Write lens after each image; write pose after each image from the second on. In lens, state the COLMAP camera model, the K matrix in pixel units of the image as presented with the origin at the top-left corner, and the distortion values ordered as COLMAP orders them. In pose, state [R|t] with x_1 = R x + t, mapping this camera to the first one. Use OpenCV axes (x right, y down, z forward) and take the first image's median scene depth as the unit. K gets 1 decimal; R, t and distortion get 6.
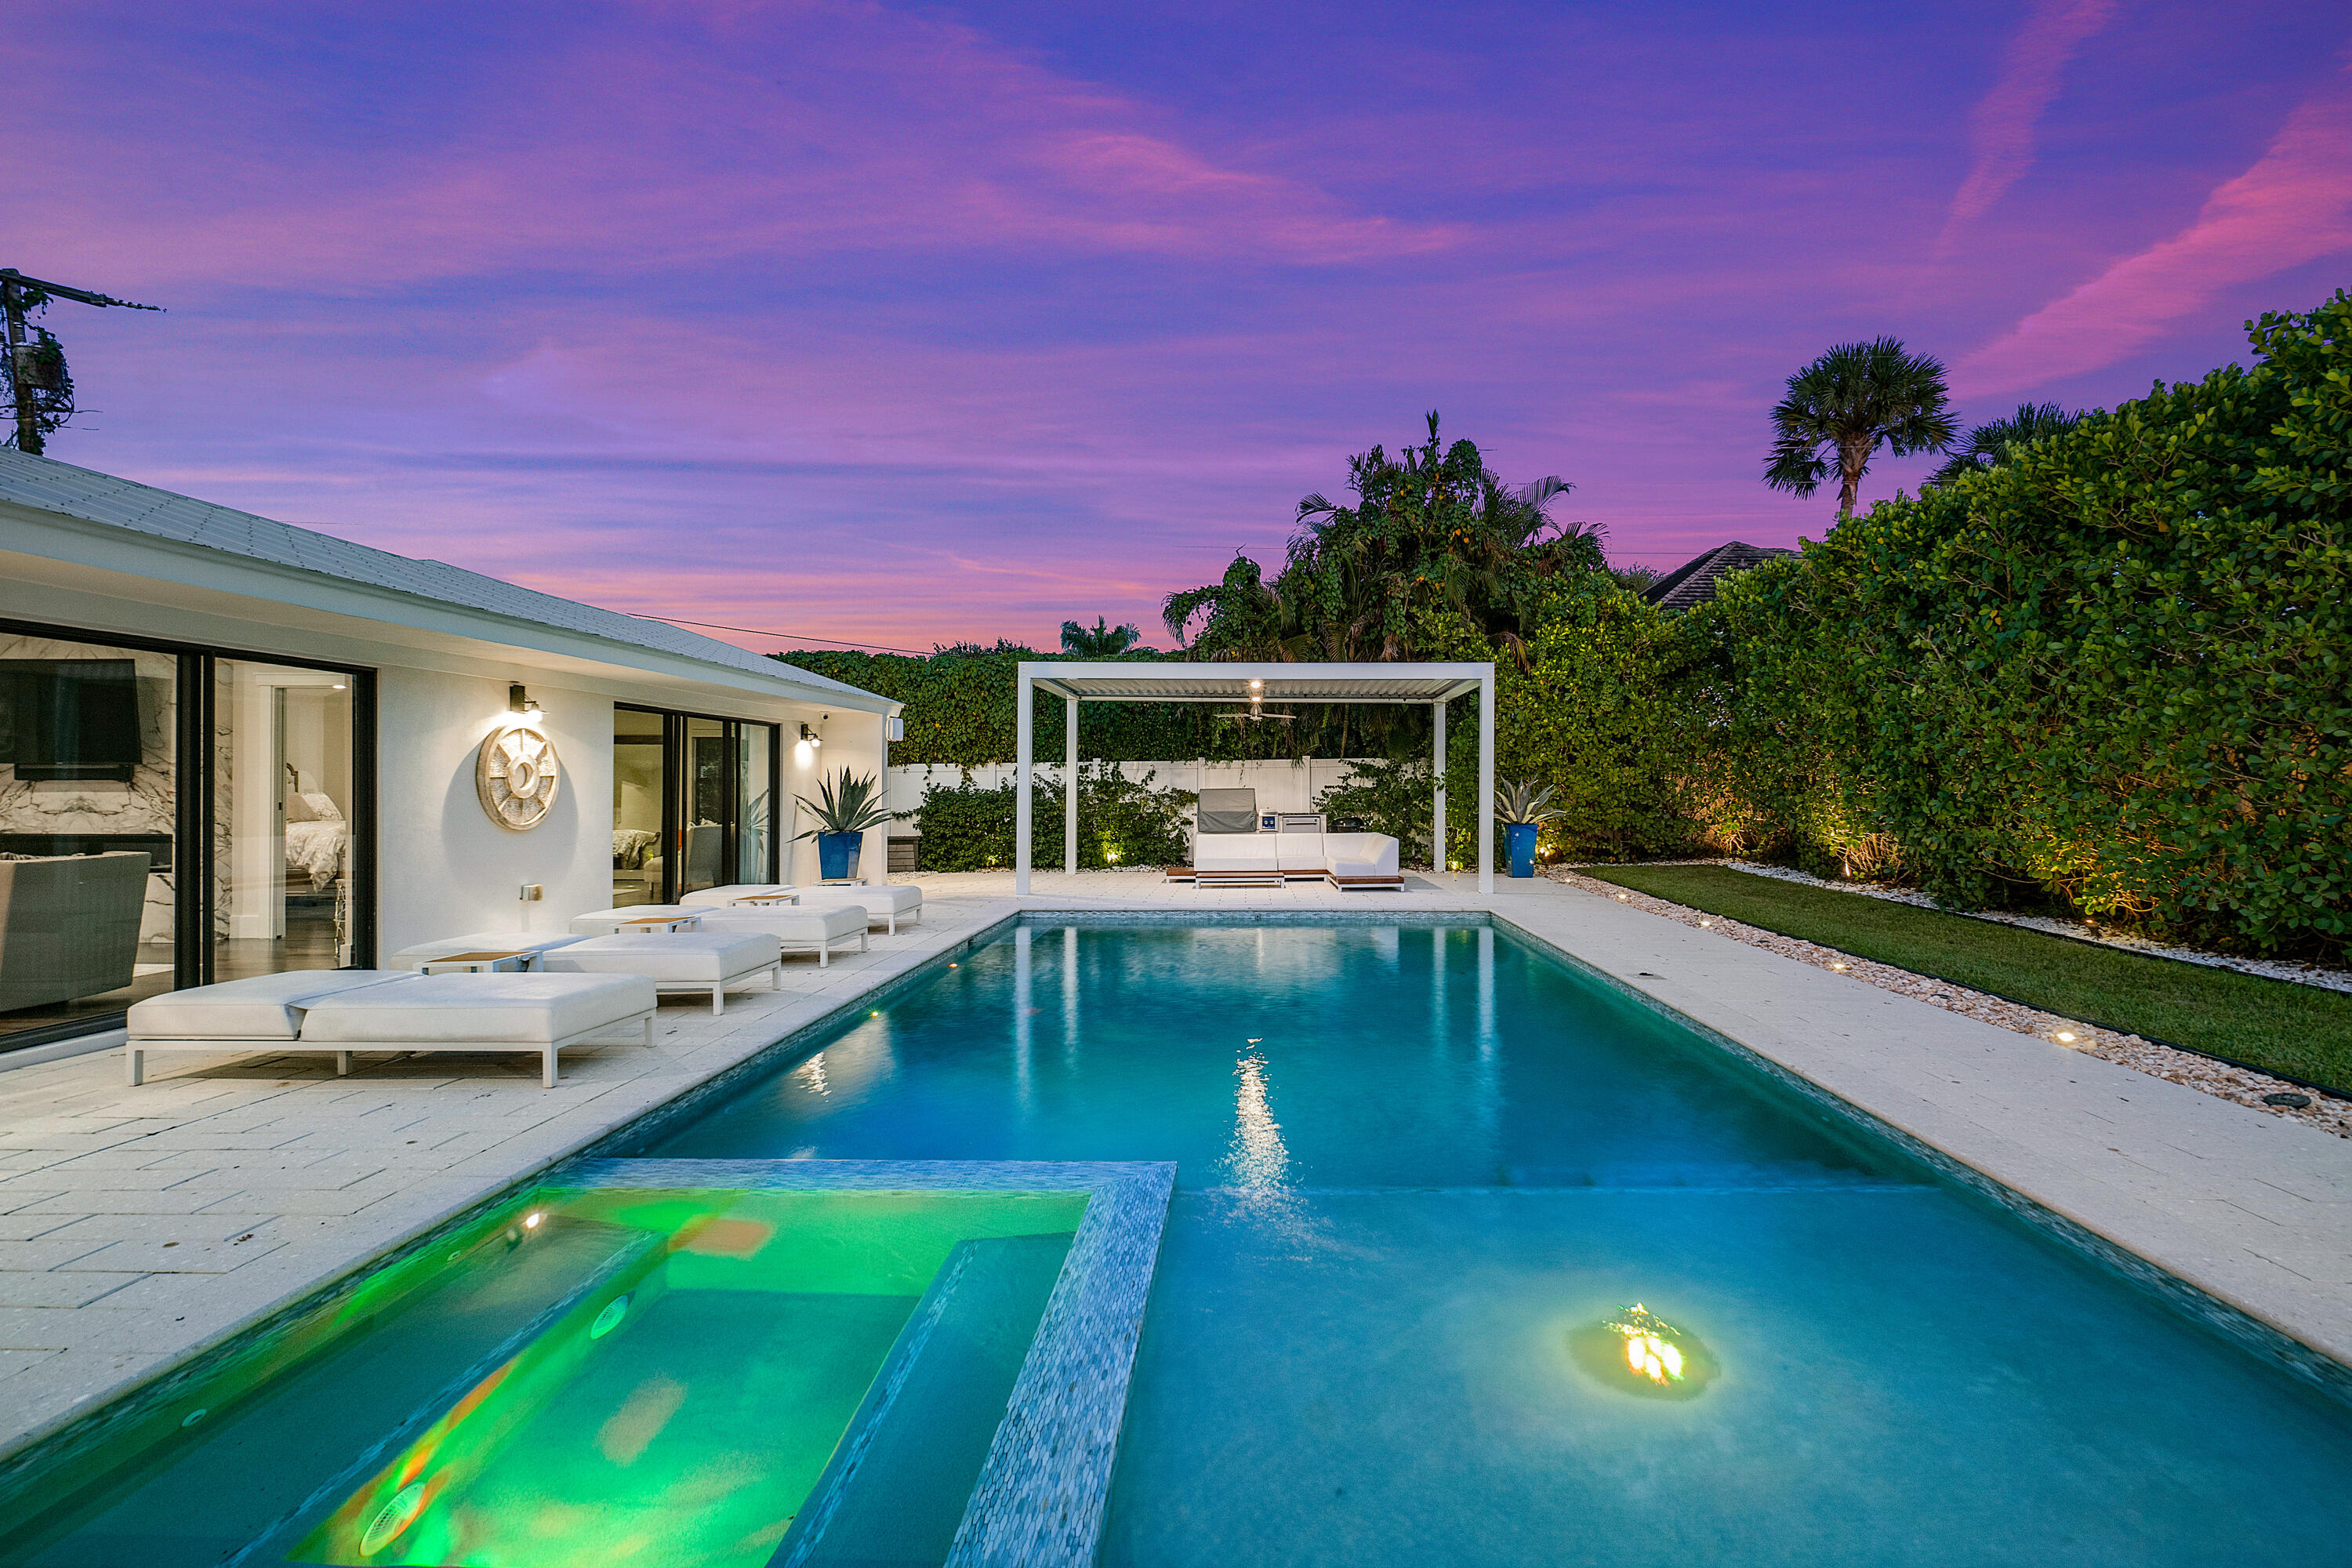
lens RADIAL K [[1058.1, 0, 1261.8], [0, 1058.1, 781.4], [0, 0, 1]] dist [-0.007760, -0.000241]
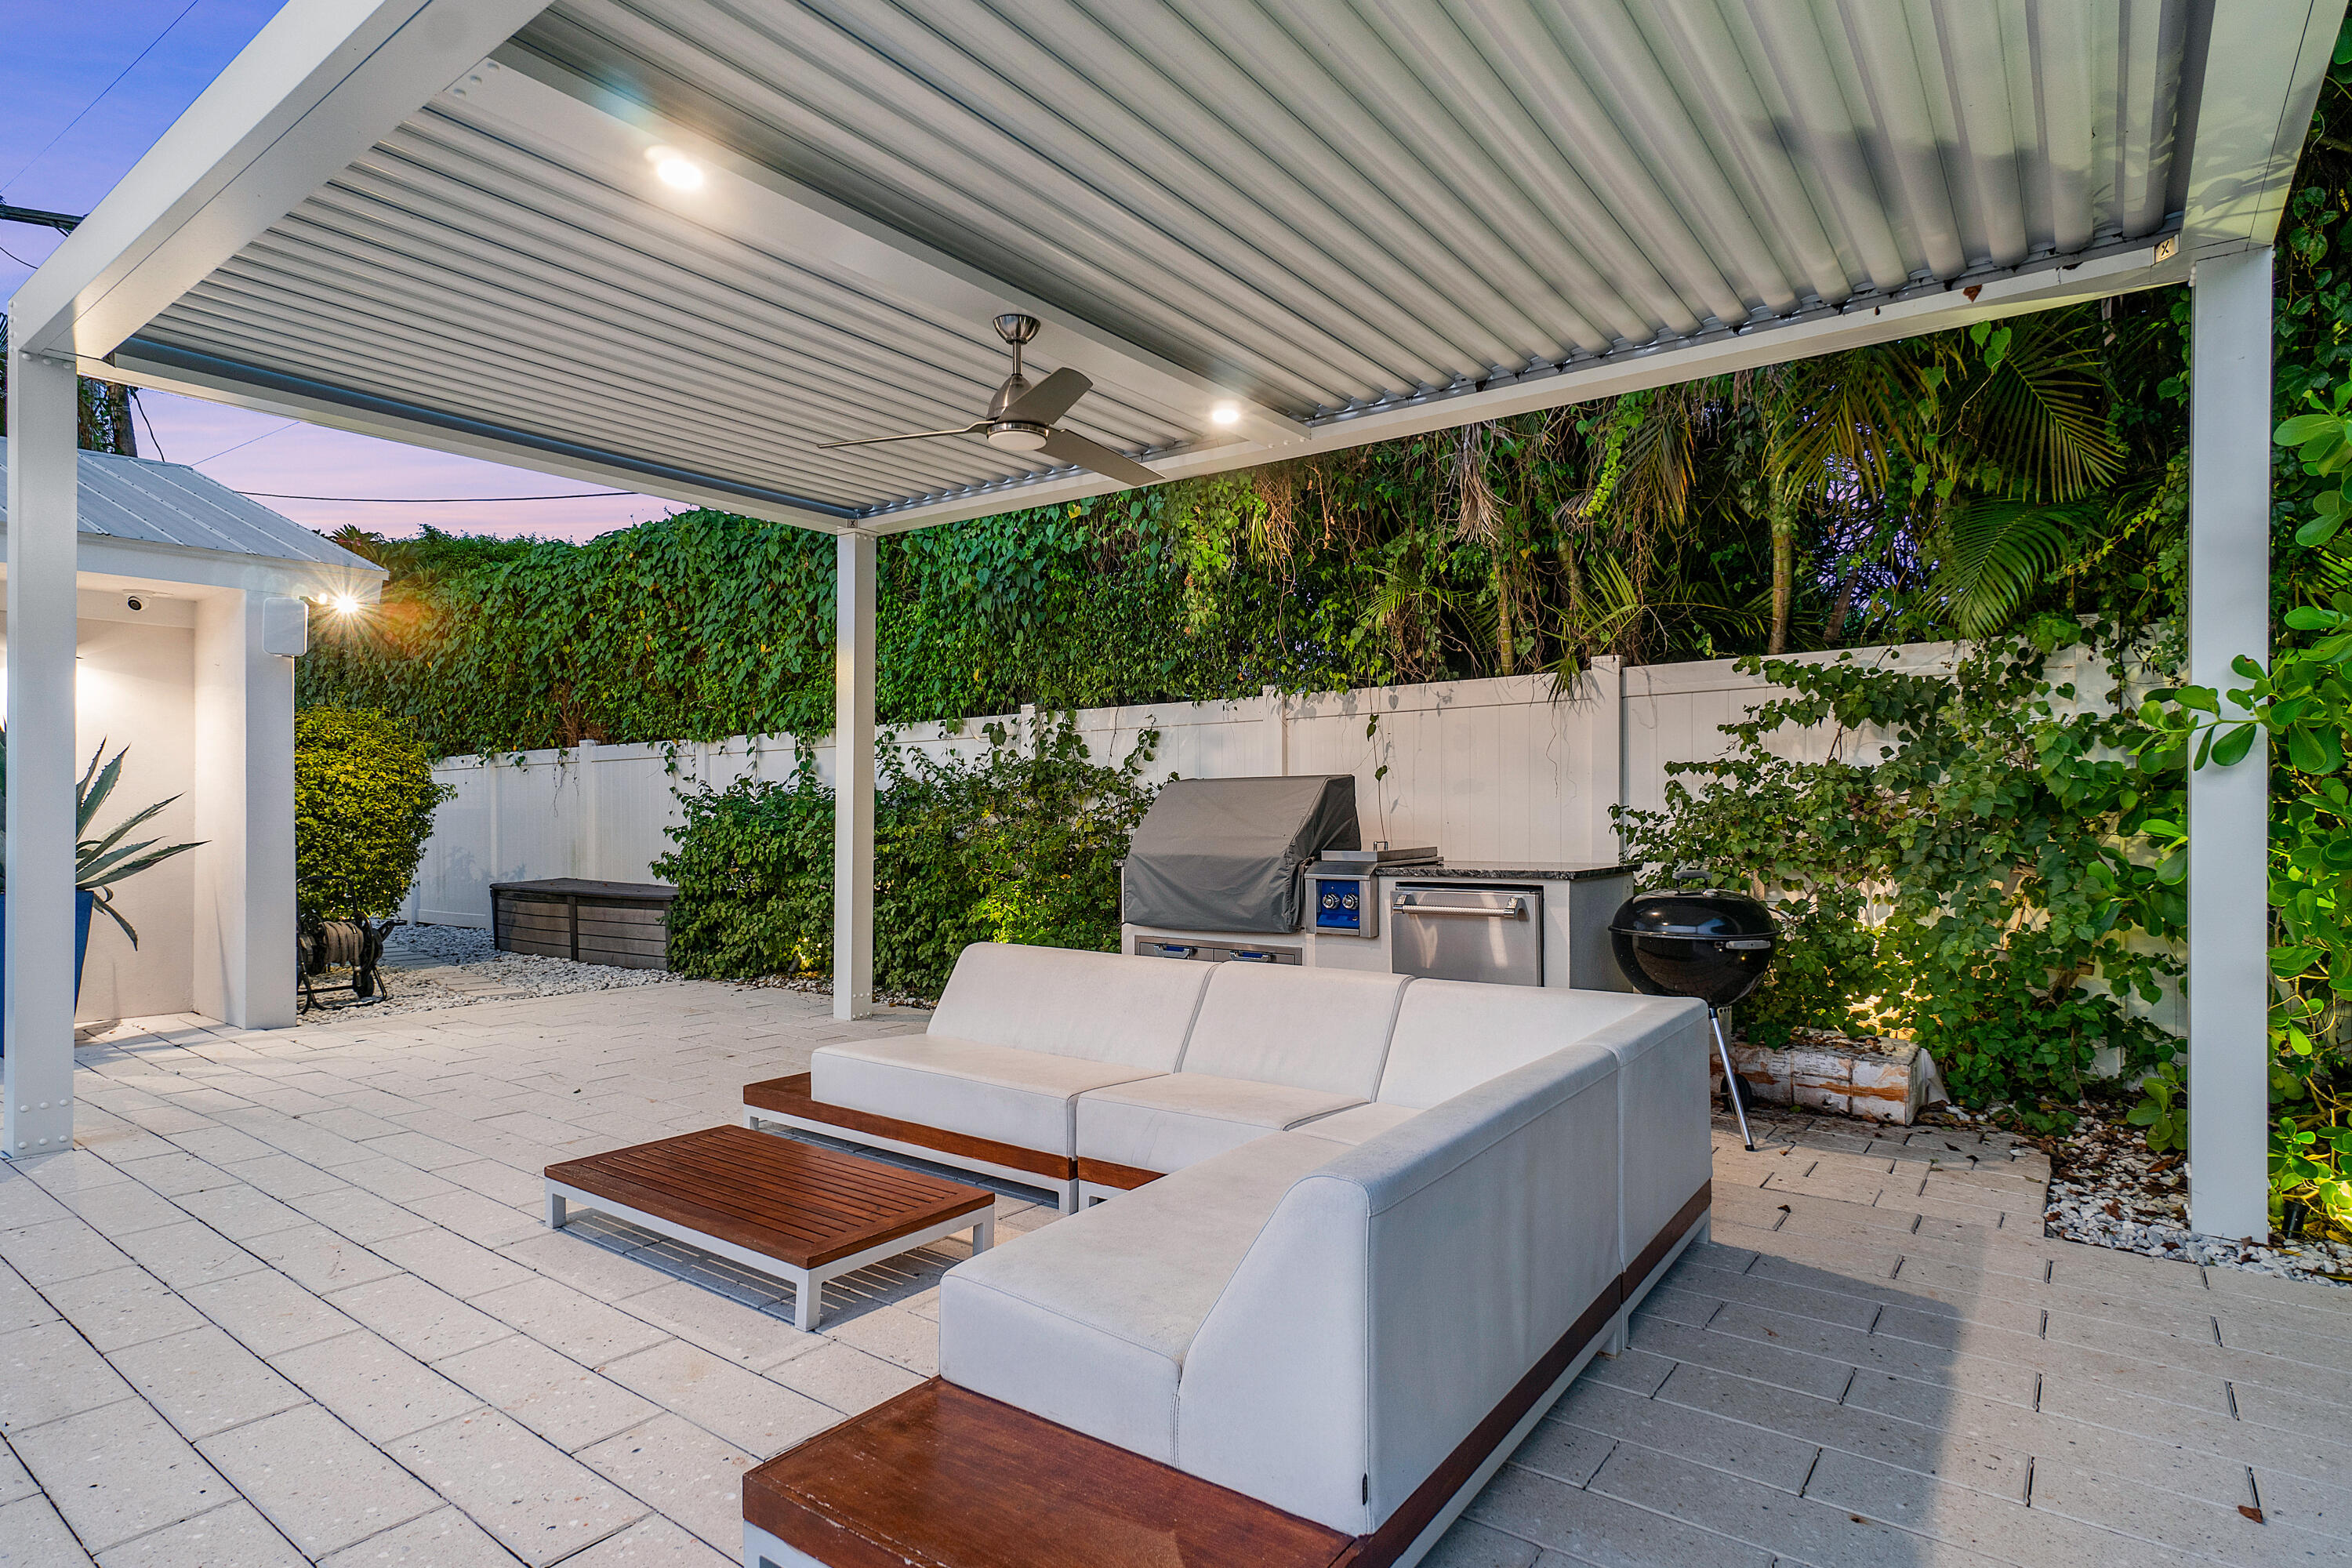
lens RADIAL K [[1195.8, 0, 1155.8], [0, 1195.8, 791.0], [0, 0, 1]] dist [-0.002329, 0.000660]
pose [[0.795815, -0.006724, -0.605503, 0.155915], [0.003263, 0.999971, -0.006816, 0.014007], [0.605532, 0.003448, 0.795814, 0.788083]]
